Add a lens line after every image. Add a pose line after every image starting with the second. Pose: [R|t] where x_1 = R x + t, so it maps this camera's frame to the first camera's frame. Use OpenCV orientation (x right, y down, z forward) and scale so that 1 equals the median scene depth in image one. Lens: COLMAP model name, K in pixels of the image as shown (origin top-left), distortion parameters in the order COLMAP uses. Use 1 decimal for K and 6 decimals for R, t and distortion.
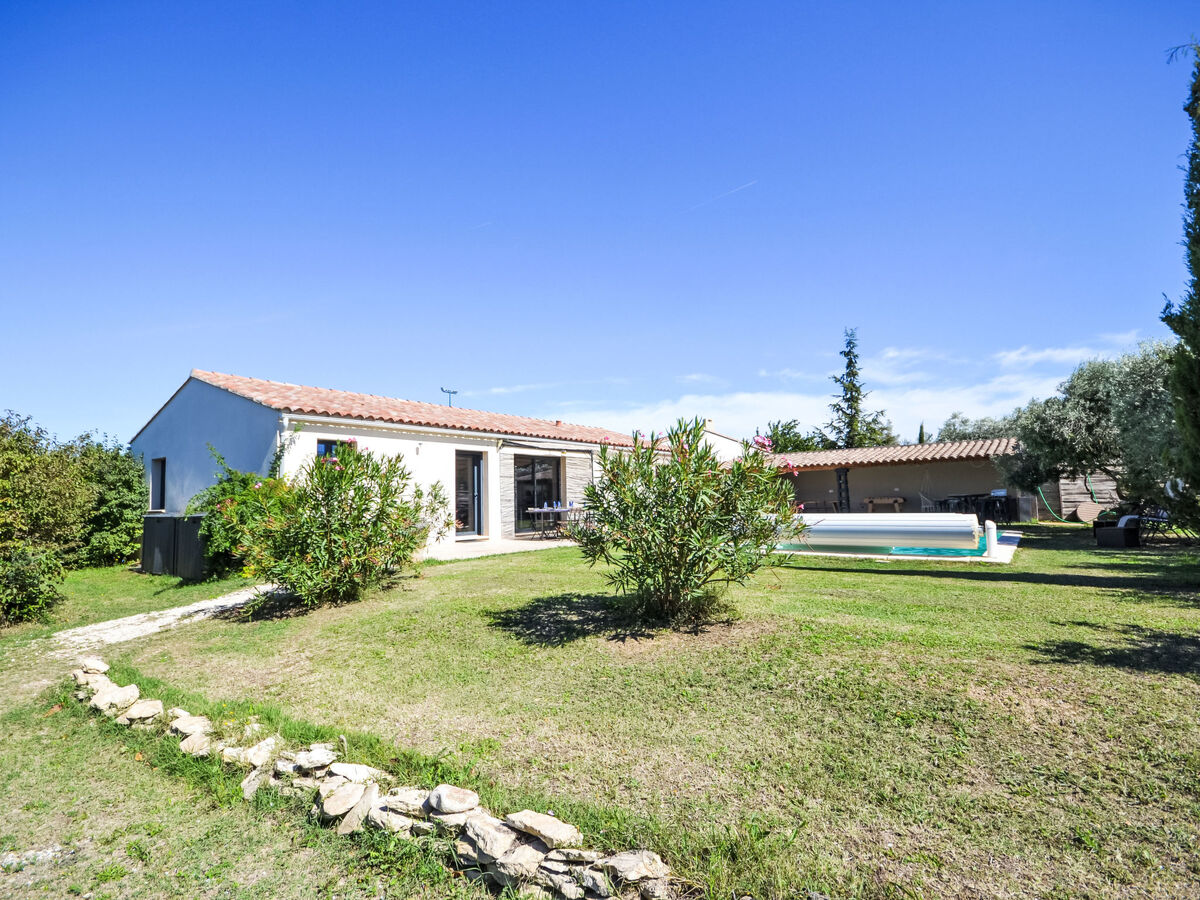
lens RADIAL K [[602.2, 0, 600.0], [0, 602.2, 450.0], [0, 0, 1]] dist [-0.005181, 0.000445]
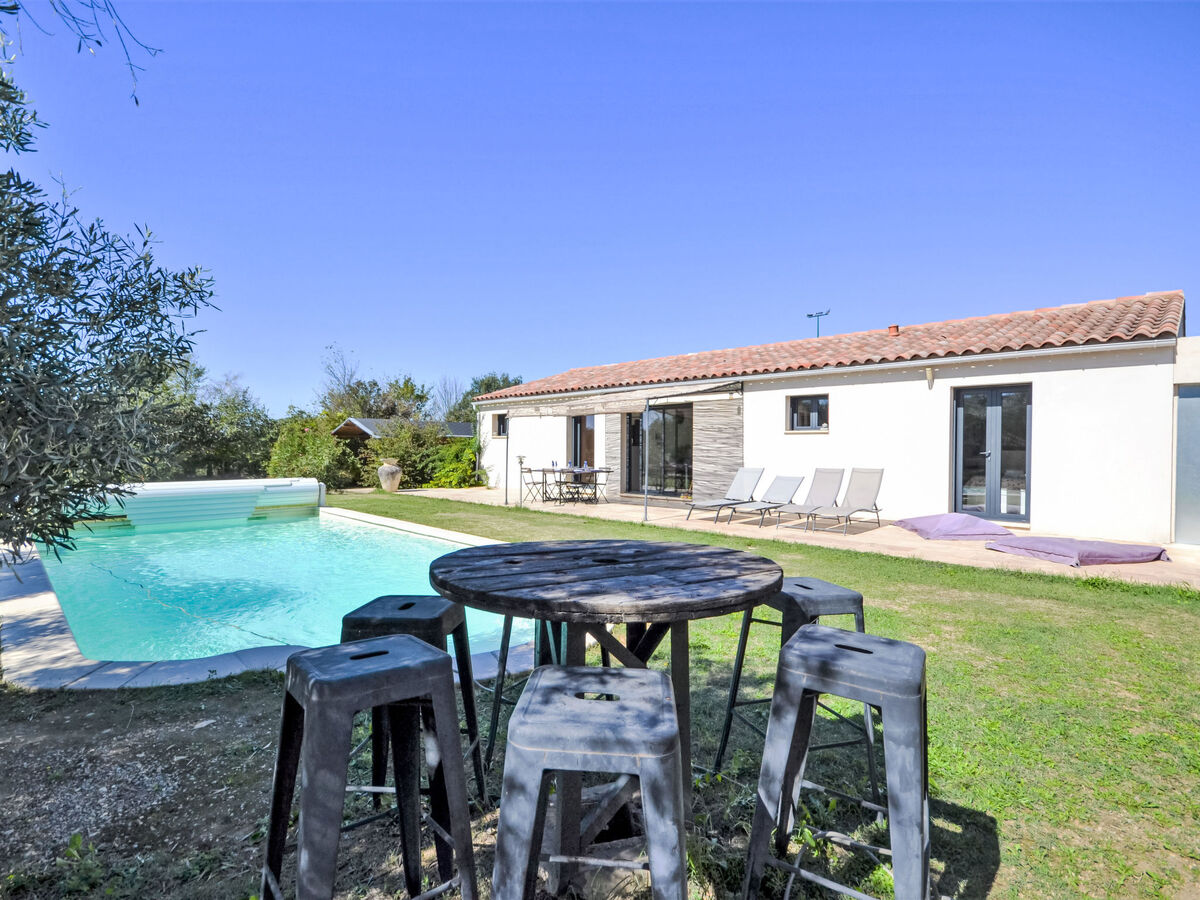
lens RADIAL K [[602.2, 0, 600.0], [0, 602.2, 450.0], [0, 0, 1]] dist [-0.005181, 0.000445]
pose [[-0.146552, 0.024224, -0.988906, 0.593928], [0.083471, 0.996437, 0.012038, 0.044221], [0.985675, -0.080781, -0.148051, 0.842332]]
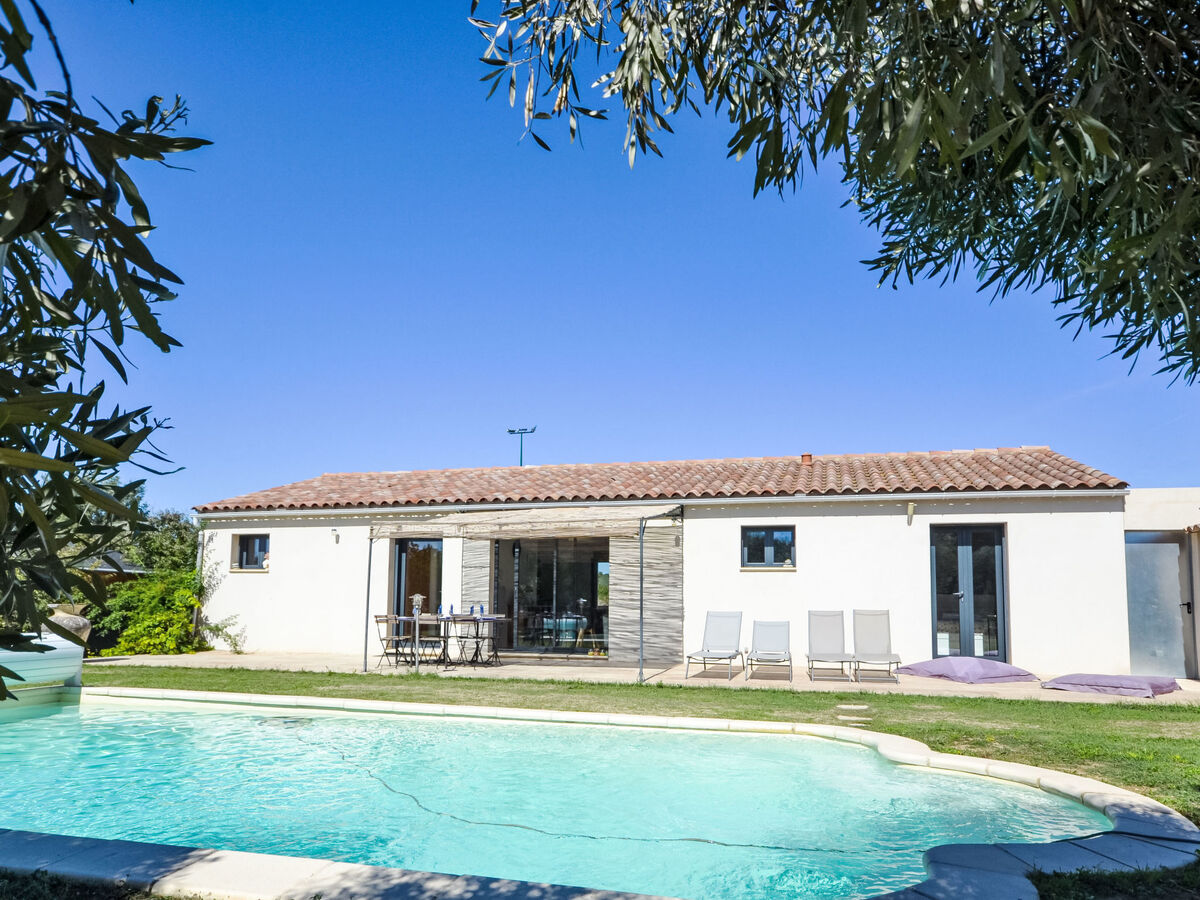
lens RADIAL K [[814.0, 0, 607.7], [0, 814.0, 526.5], [0, 0, 1]] dist [0.002286, 0.003289]
pose [[0.361556, -0.062875, -0.930228, 0.563523], [0.063640, 0.997061, -0.042657, 0.036254], [0.930176, -0.043777, 0.364494, 0.607952]]
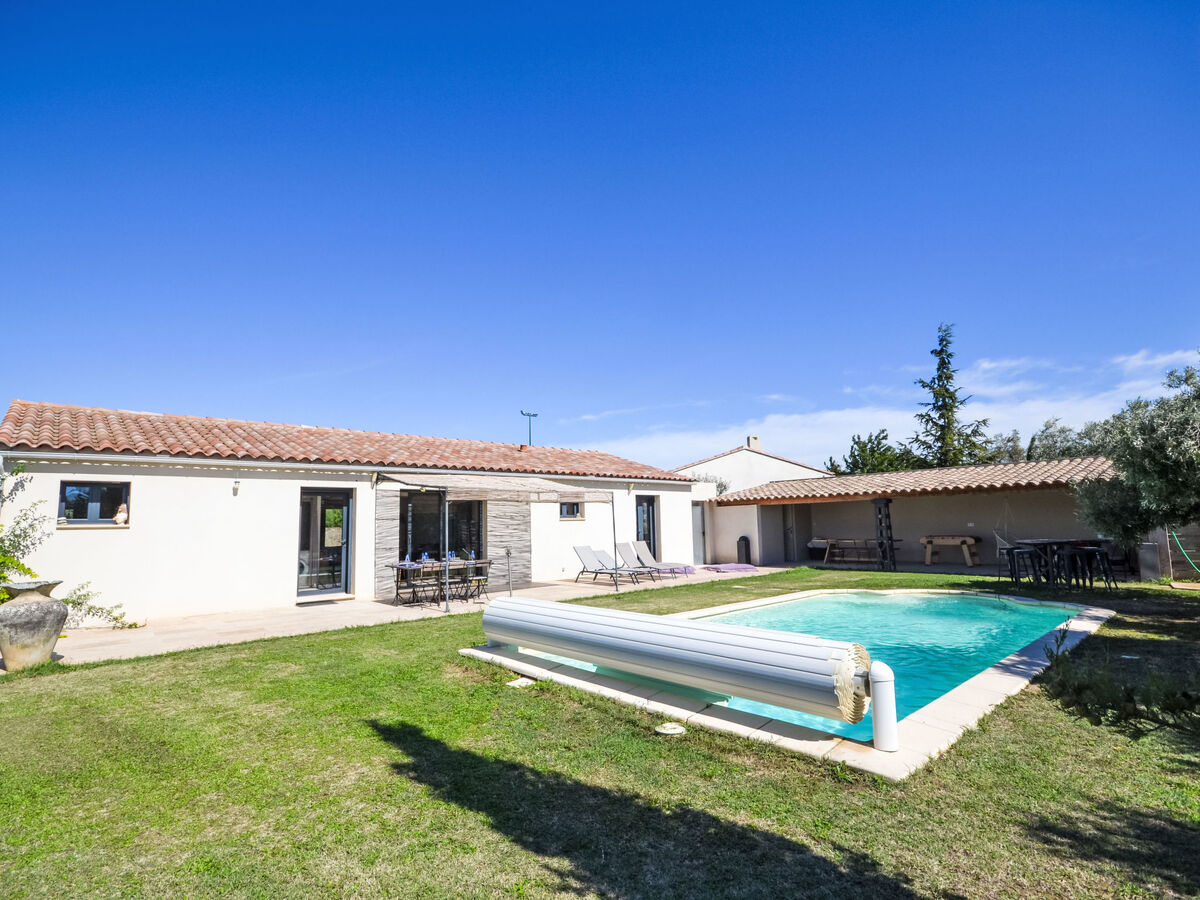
lens RADIAL K [[602.2, 0, 600.0], [0, 602.2, 450.0], [0, 0, 1]] dist [-0.005181, 0.000445]
pose [[0.982153, -0.024759, -0.186449, 0.206111], [0.018449, 0.999199, -0.035503, -0.010046], [0.187179, 0.031429, 0.981823, 0.202631]]
